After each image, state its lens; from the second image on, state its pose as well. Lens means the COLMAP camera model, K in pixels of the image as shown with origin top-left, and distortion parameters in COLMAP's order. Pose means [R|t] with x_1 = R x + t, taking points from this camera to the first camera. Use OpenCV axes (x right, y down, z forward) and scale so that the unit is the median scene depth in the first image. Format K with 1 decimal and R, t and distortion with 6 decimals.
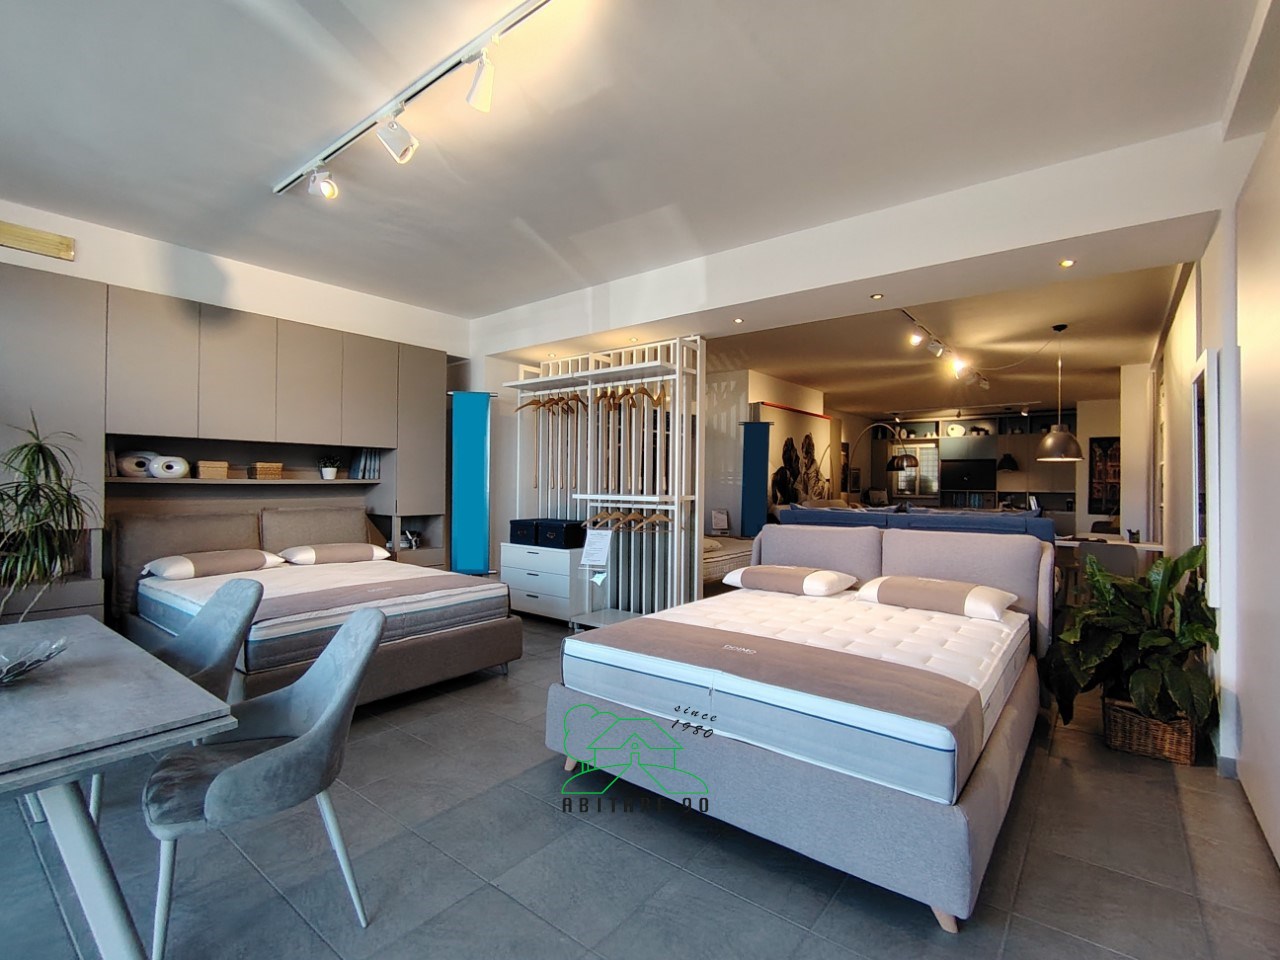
lens RADIAL K [[603.9, 0, 635.9], [0, 603.9, 481.1], [0, 0, 1]] dist [0.000102, -0.002947]
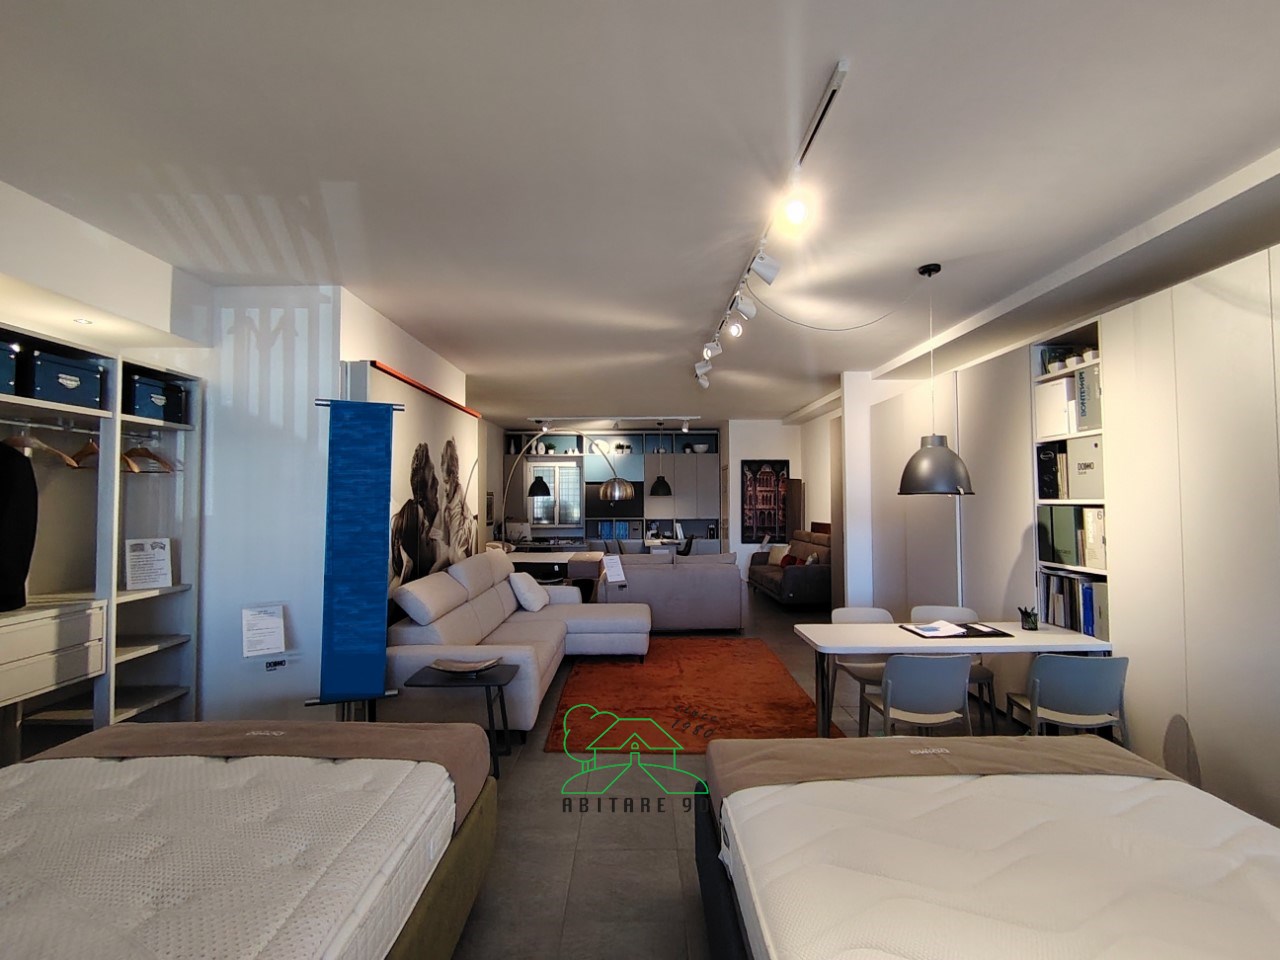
lens RADIAL K [[603.9, 0, 637.4], [0, 603.9, 481.8], [0, 0, 1]] dist [0.000102, -0.002947]
pose [[0.786296, 0.005722, 0.617824, 0.061788], [0.010394, 0.999693, -0.022486, -0.019913], [-0.617763, 0.024103, 0.785995, 0.378622]]
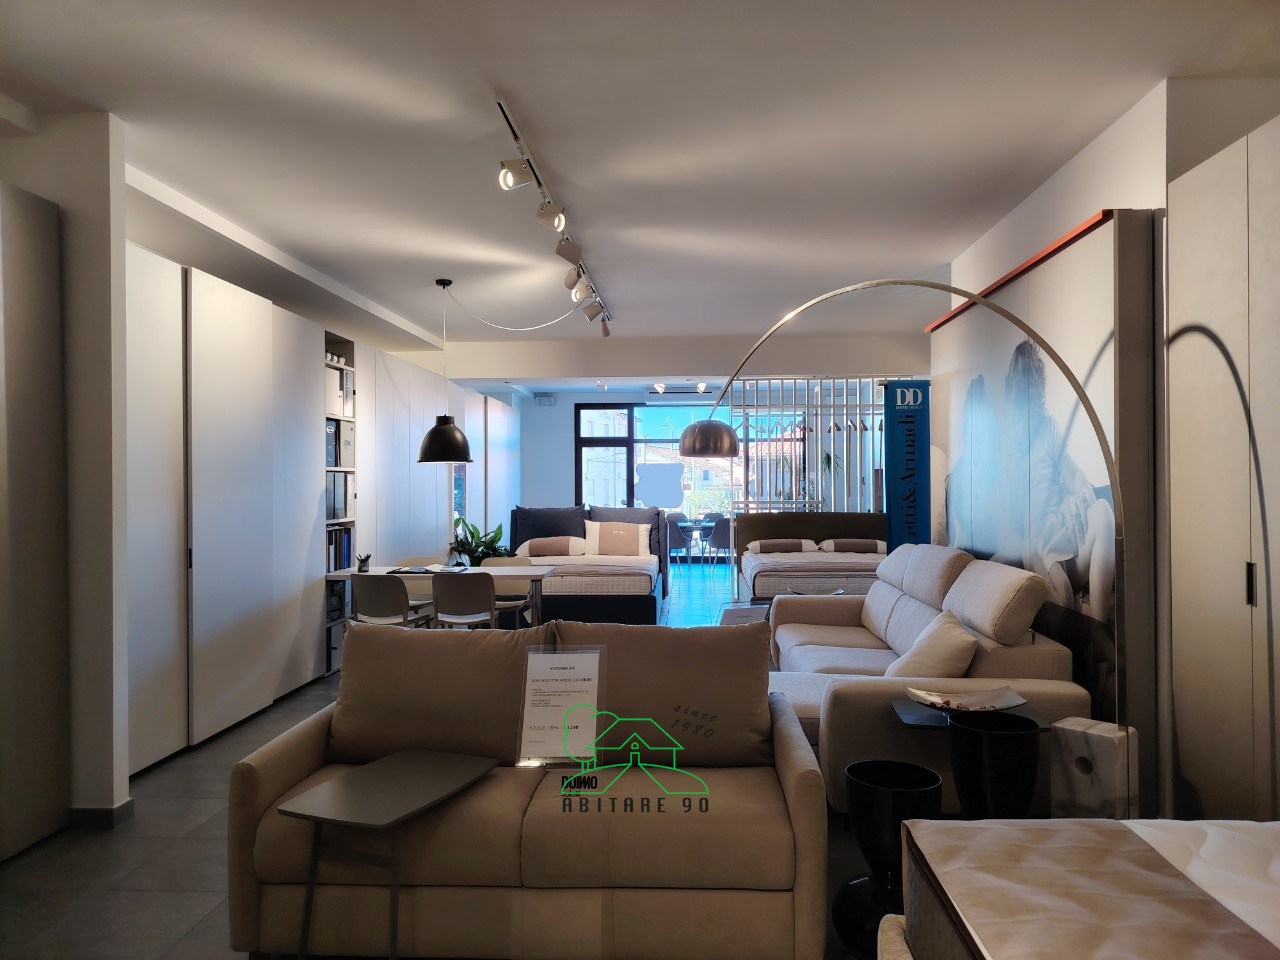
lens RADIAL K [[889.2, 0, 643.6], [0, 889.2, 487.2], [0, 0, 1]] dist [0.063156, -0.066185]
pose [[-0.812378, -0.001393, -0.583130, 0.597143], [-0.001065, 0.999999, -0.000905, -0.002436], [0.583131, -0.000114, -0.812378, 1.066287]]
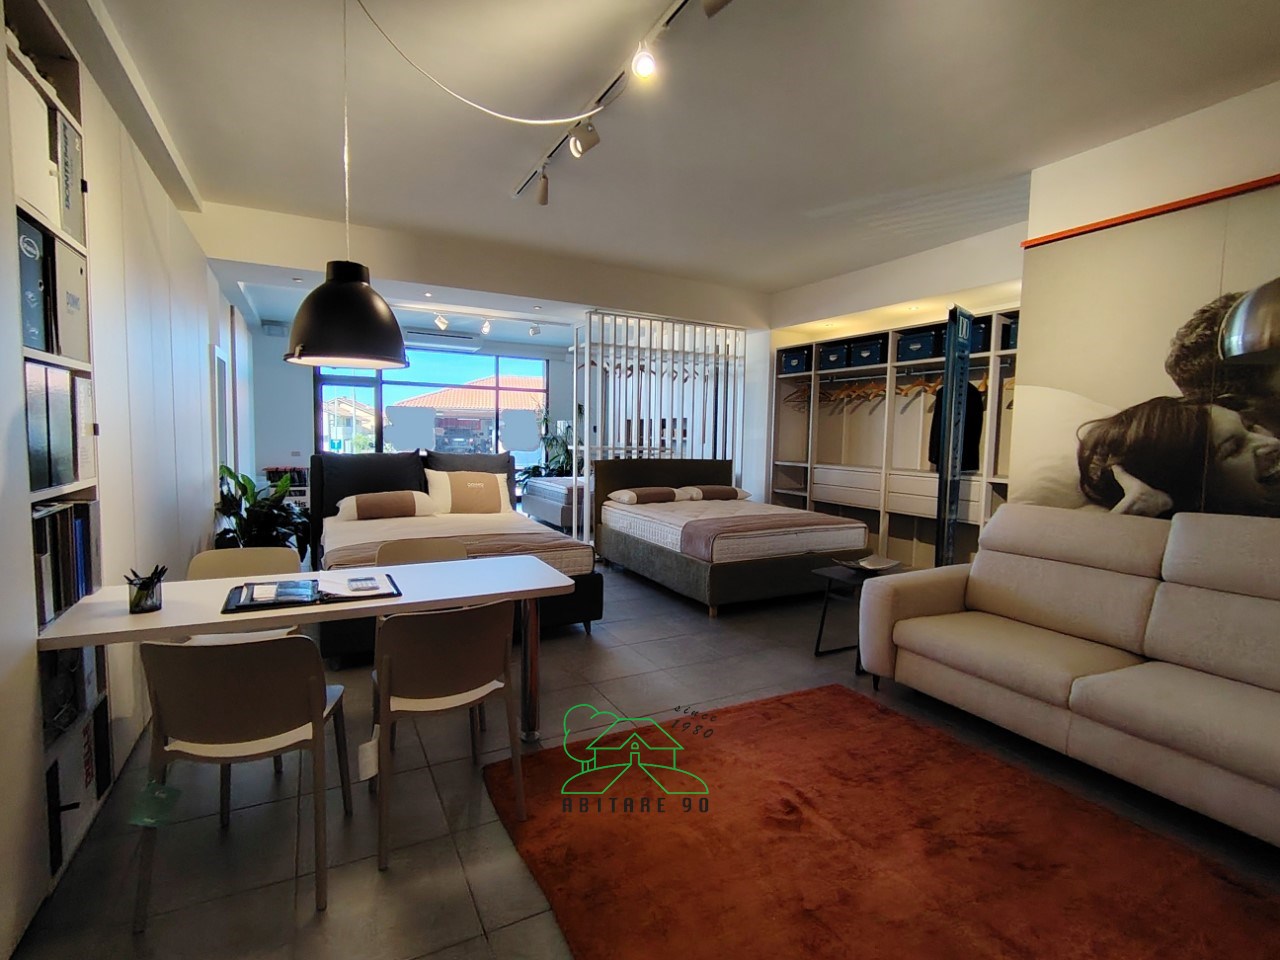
lens RADIAL K [[603.9, 0, 632.8], [0, 603.9, 482.1], [0, 0, 1]] dist [0.000102, -0.002947]
pose [[-0.400934, 0.056734, -0.914348, 0.504356], [-0.019983, 0.997301, 0.070643, 0.002759], [0.915889, 0.046595, -0.398719, 0.684004]]
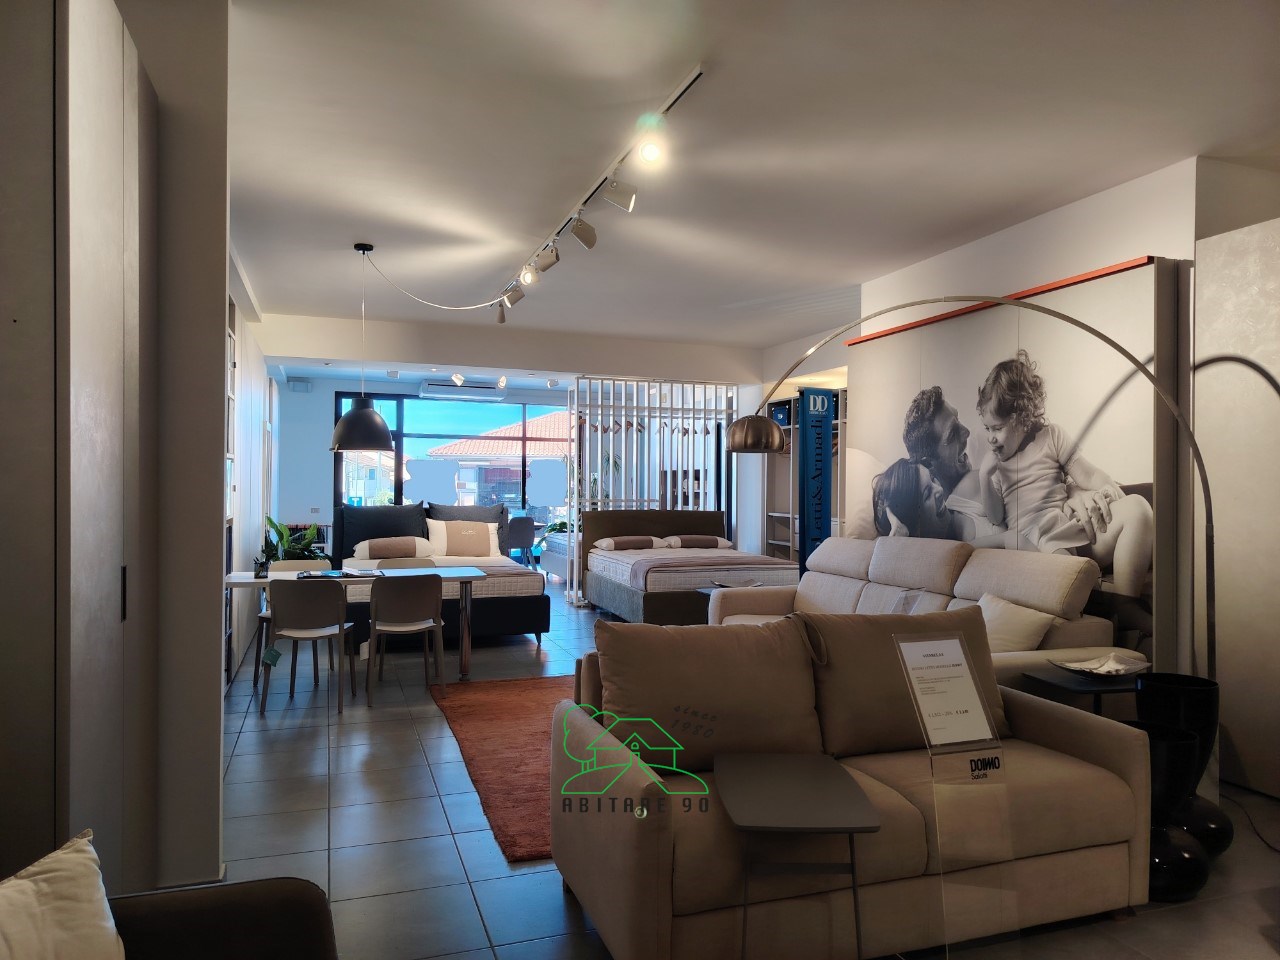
lens RADIAL K [[889.2, 0, 653.9], [0, 889.2, 488.0], [0, 0, 1]] dist [0.063156, -0.066185]
pose [[-0.520001, -0.010165, -0.854105, 0.711973], [-0.011794, 0.999919, -0.004720, 0.002524], [0.854084, 0.007619, -0.520079, 0.930774]]
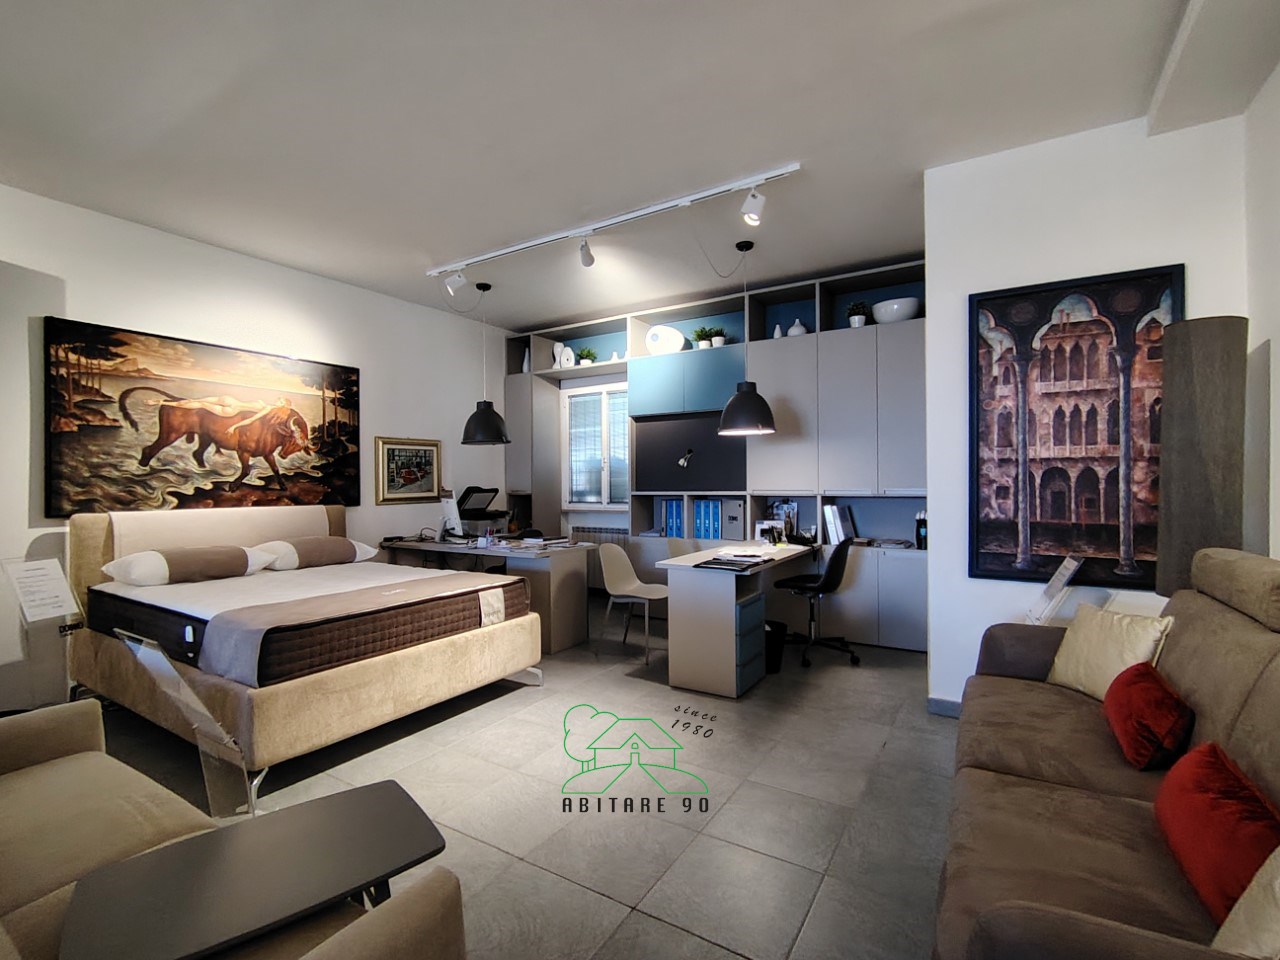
lens RADIAL K [[603.9, 0, 635.9], [0, 603.9, 479.6], [0, 0, 1]] dist [0.000102, -0.002947]
pose [[0.993502, -0.017850, 0.112409, 0.574789], [0.017932, 0.999839, 0.000282, 0.008022], [-0.112396, 0.001736, 0.993662, 0.751532]]
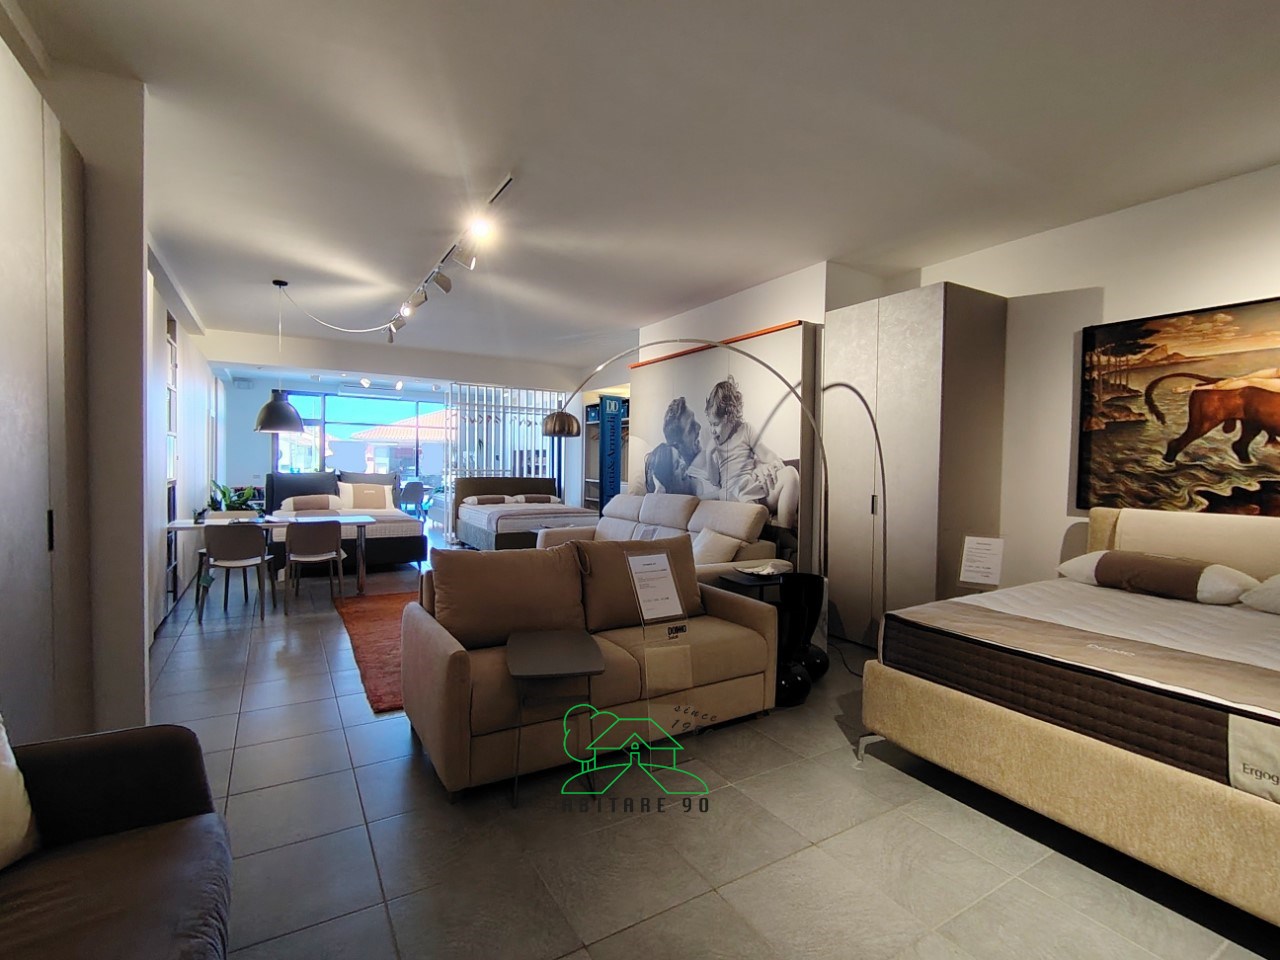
lens RADIAL K [[603.9, 0, 637.9], [0, 603.9, 482.4], [0, 0, 1]] dist [0.000102, -0.002947]
pose [[-0.349619, 0.014818, -0.936775, 0.710040], [-0.018759, 0.999564, 0.022812, 0.004631], [0.936704, 0.025548, -0.349189, 0.953916]]
